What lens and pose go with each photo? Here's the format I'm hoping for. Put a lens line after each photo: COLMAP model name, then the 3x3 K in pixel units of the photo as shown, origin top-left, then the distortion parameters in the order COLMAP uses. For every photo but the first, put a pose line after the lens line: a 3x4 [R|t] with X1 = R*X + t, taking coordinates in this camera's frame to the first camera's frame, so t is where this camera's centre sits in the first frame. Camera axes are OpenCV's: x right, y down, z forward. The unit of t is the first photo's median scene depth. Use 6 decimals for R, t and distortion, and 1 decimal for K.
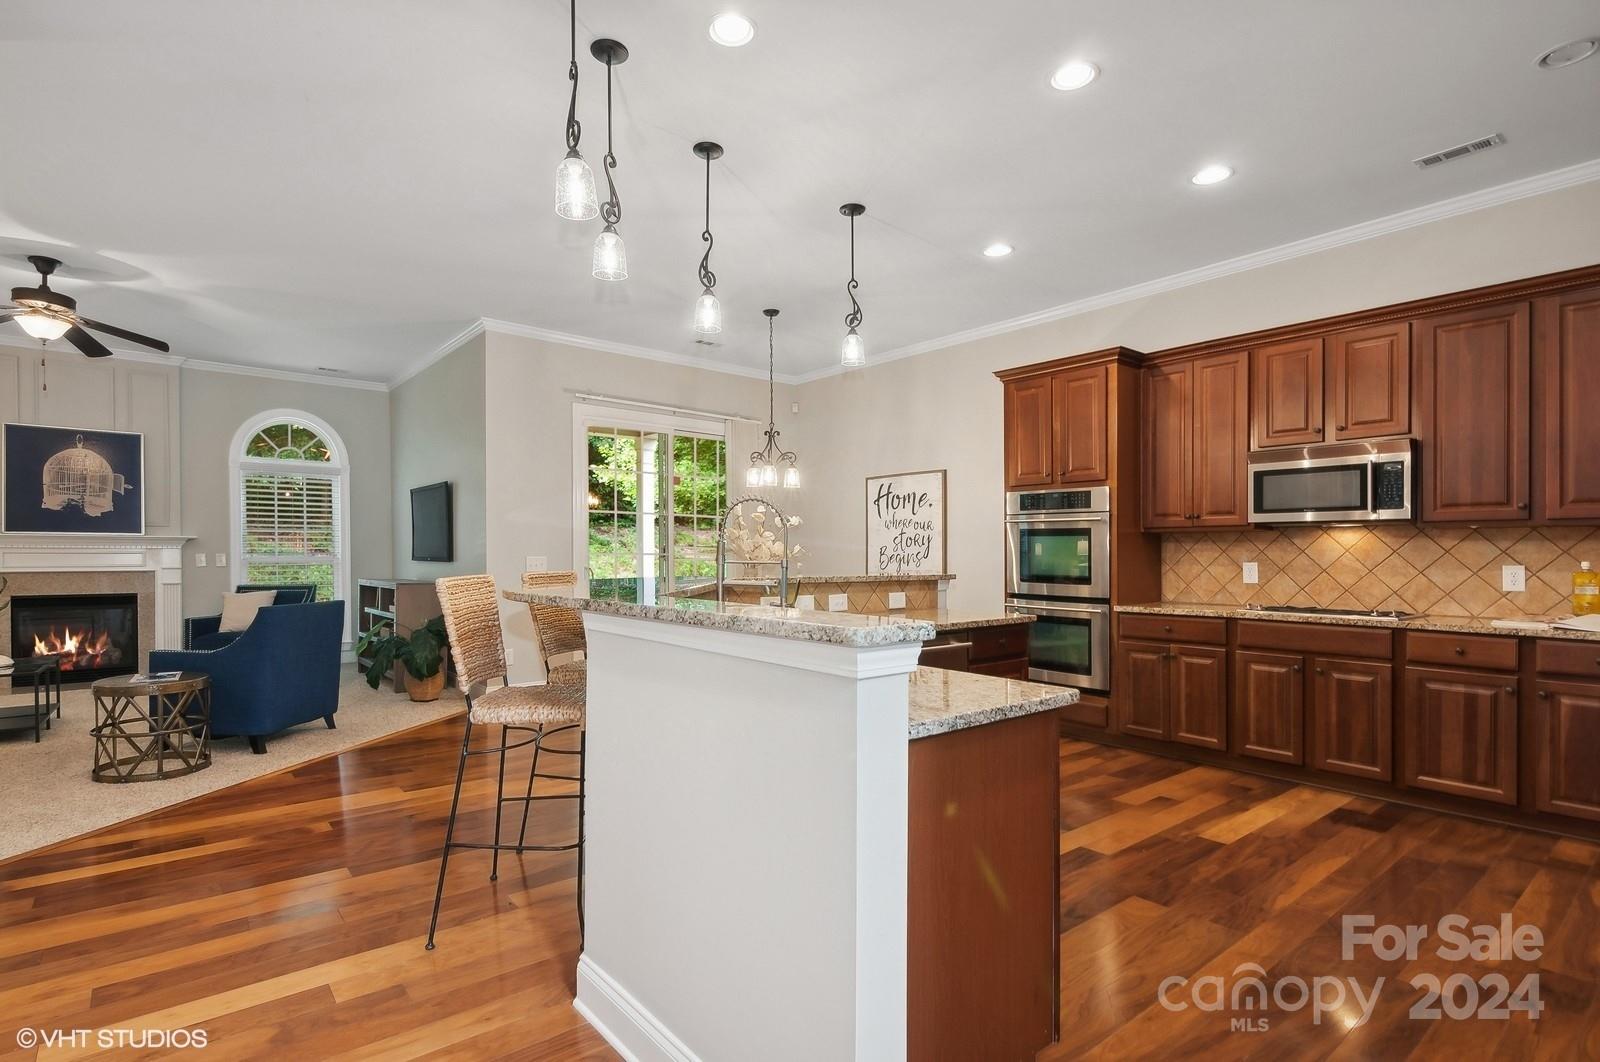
lens RADIAL K [[791.0, 0, 793.0], [0, 791.0, 563.5], [0, 0, 1]] dist [0.007524, -0.000868]
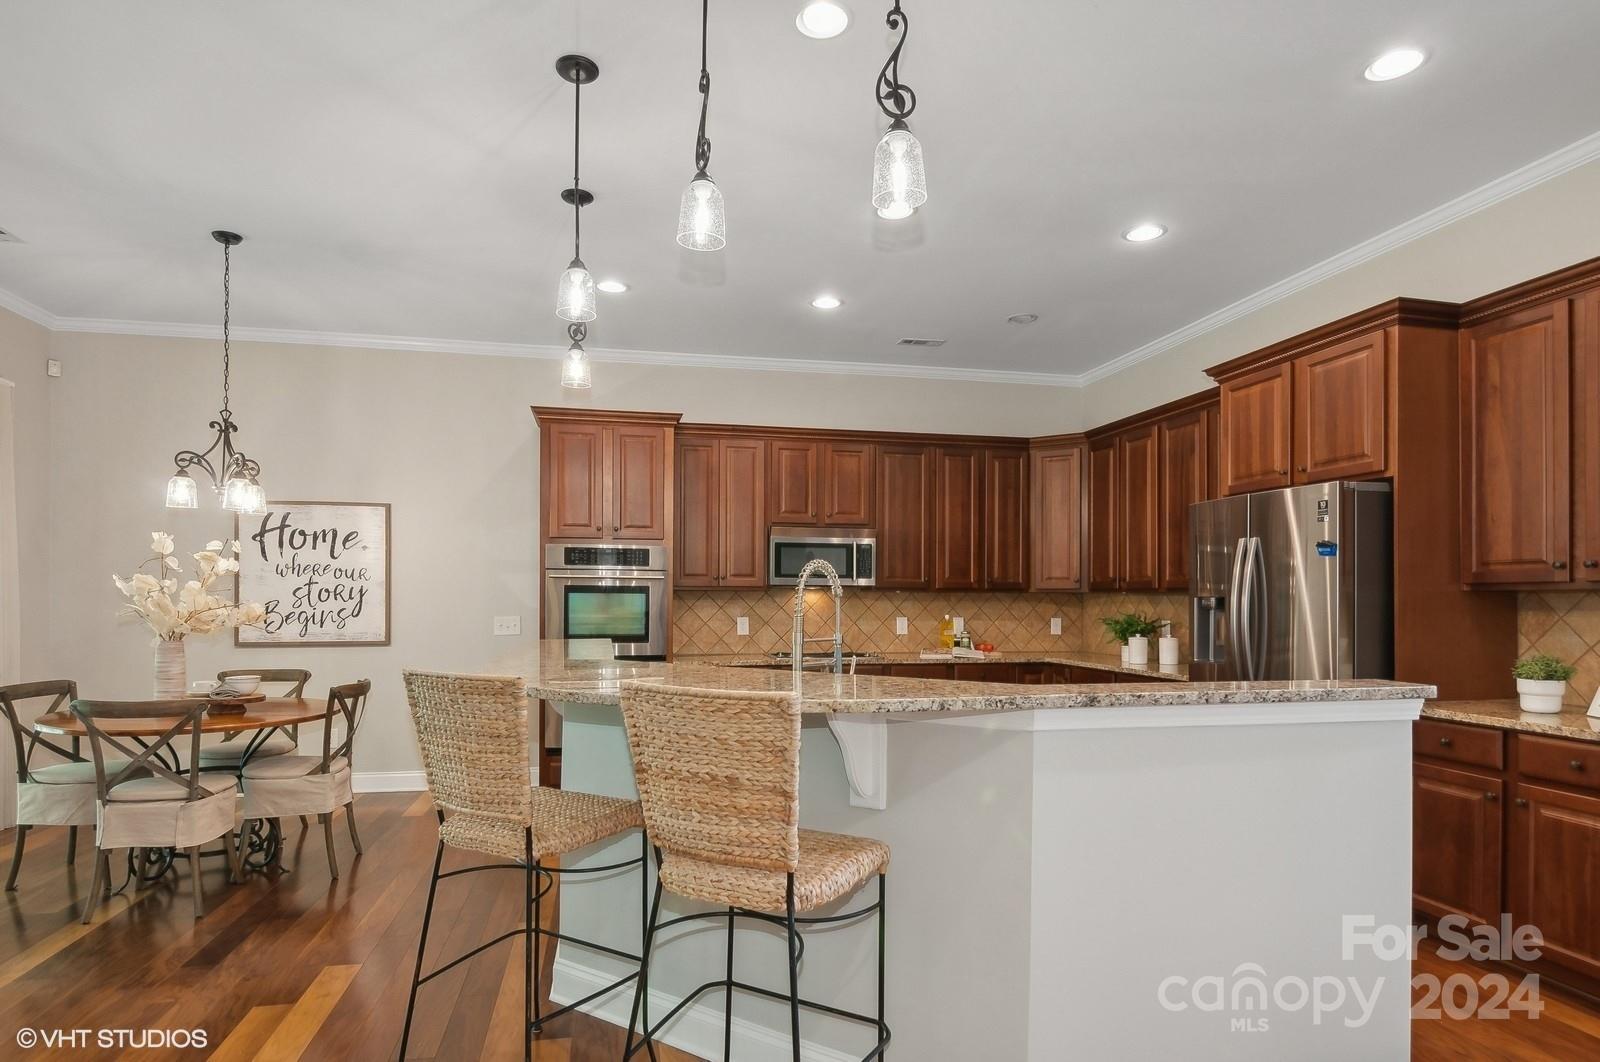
lens RADIAL K [[856.8, 0, 792.2], [0, 856.8, 600.7], [0, 0, 1]] dist [-0.010711, -0.001586]
pose [[0.461324, -0.004979, 0.887218, -0.456420], [0.009761, 0.999952, 0.000536, -0.022905], [-0.887178, 0.008413, 0.461351, 0.307464]]
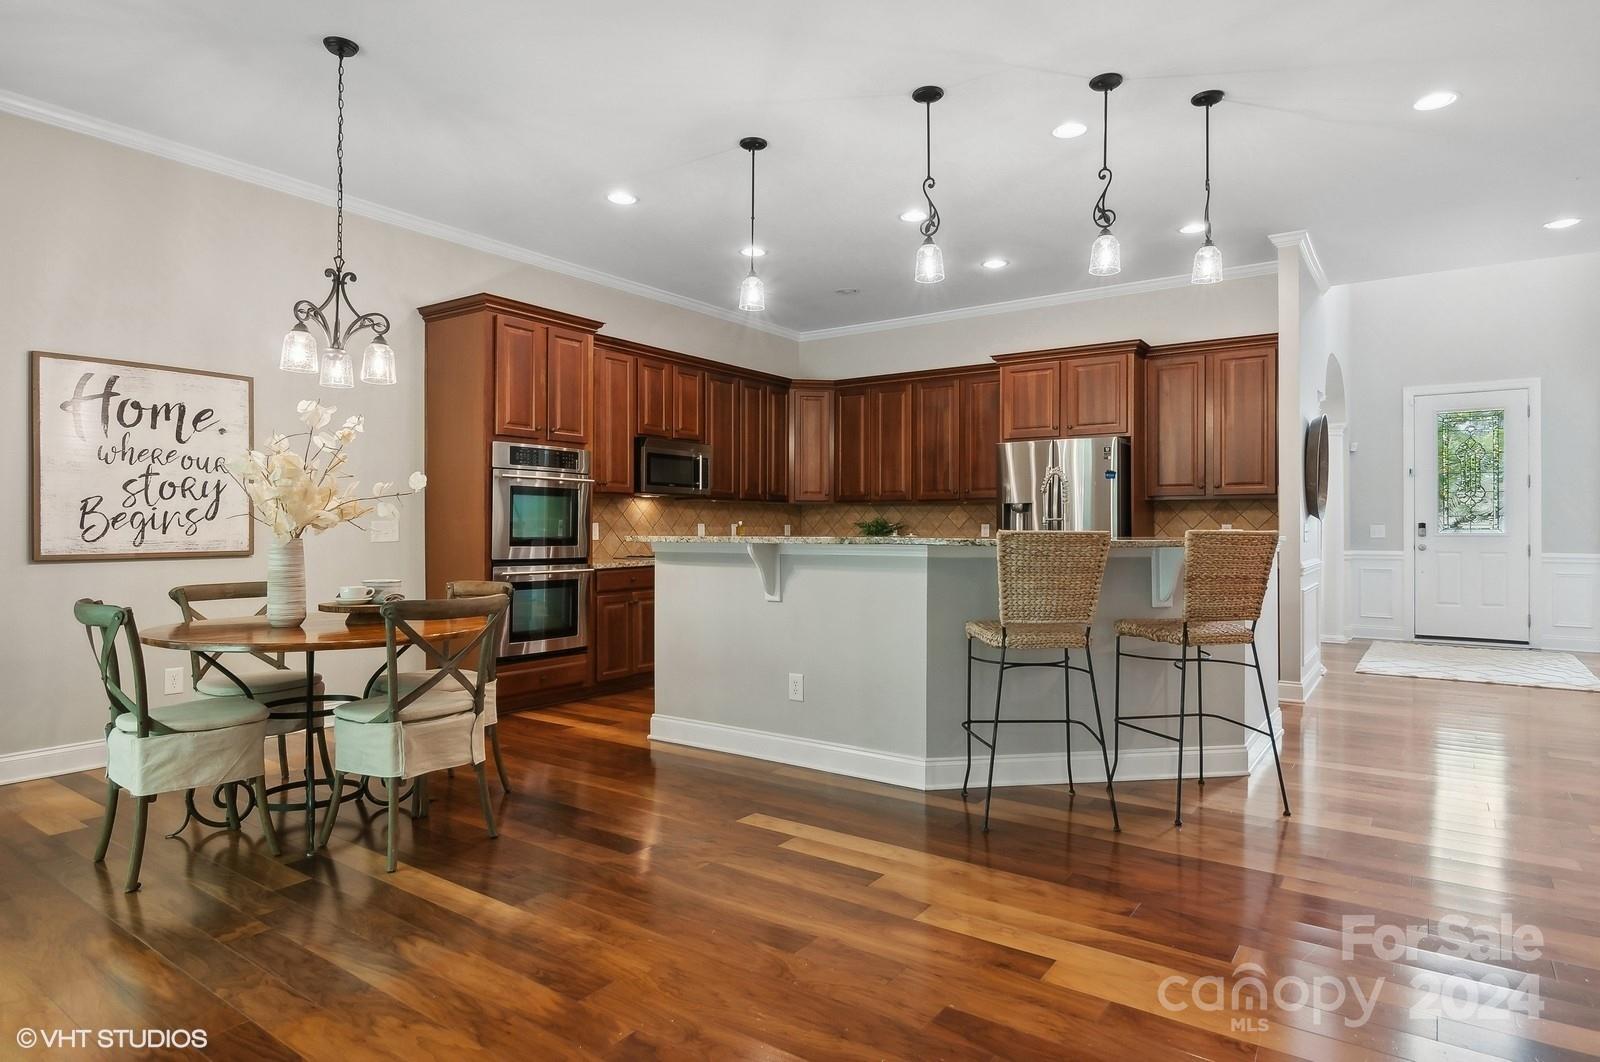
lens RADIAL K [[877.8, 0, 791.1], [0, 877.8, 534.4], [0, 0, 1]] dist [-0.002858, -0.006999]
pose [[-0.260062, -0.013936, 0.965491, -0.710302], [0.009884, 0.999805, 0.017094, -0.003445], [-0.965541, 0.013989, -0.259874, 0.933843]]
